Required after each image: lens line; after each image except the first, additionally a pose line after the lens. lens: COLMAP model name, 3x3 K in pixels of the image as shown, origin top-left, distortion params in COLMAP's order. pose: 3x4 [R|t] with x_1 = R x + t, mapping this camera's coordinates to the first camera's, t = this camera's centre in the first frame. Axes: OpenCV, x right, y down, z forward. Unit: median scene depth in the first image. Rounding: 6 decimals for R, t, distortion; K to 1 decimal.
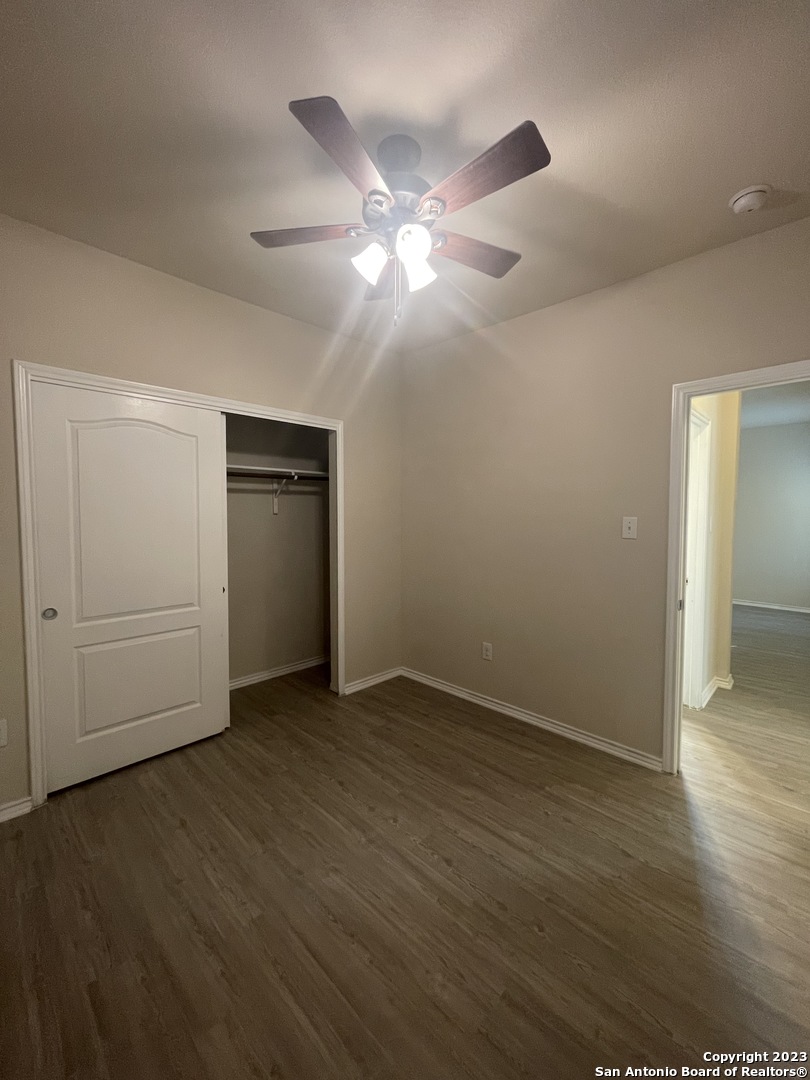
lens RADIAL K [[436.2, 0, 404.5], [0, 436.2, 538.1], [0, 0, 1]] dist [-0.008373, 0.001812]
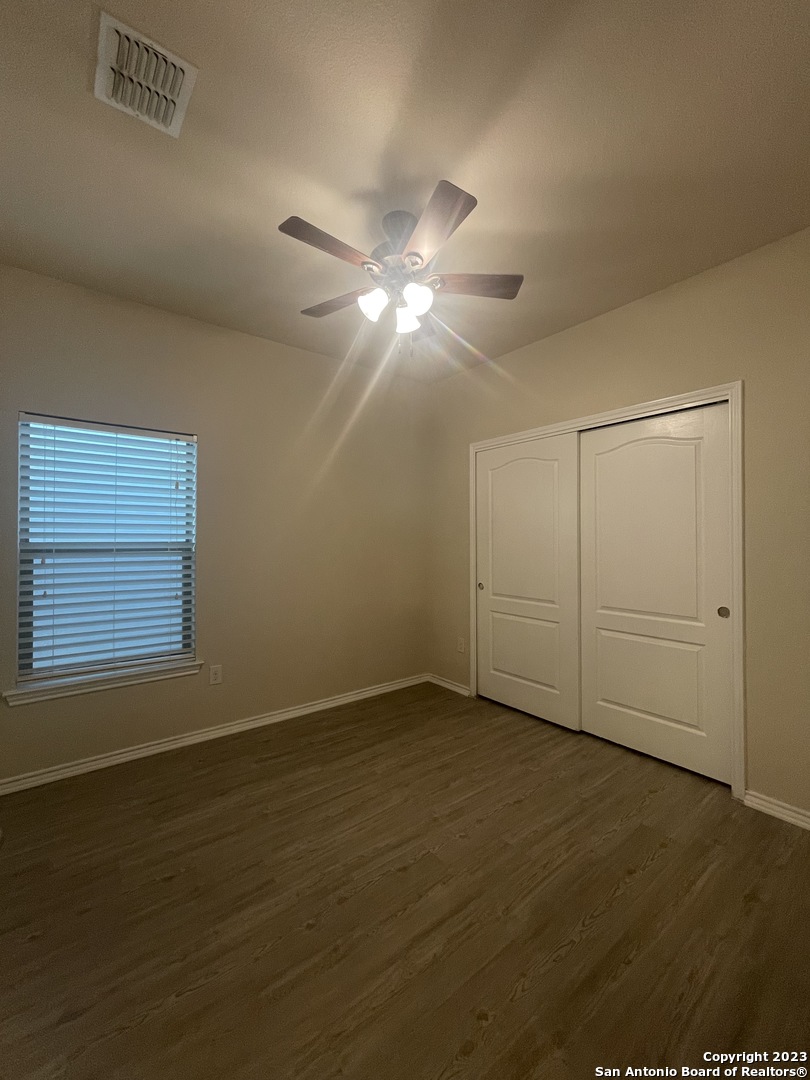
lens RADIAL K [[436.2, 0, 405.0], [0, 436.2, 536.7], [0, 0, 1]] dist [-0.008373, 0.001812]
pose [[-0.127676, -0.007353, -0.991789, 0.914929], [-0.060052, 0.998195, 0.000330, -0.001320], [0.989996, 0.059601, -0.127887, 0.924329]]
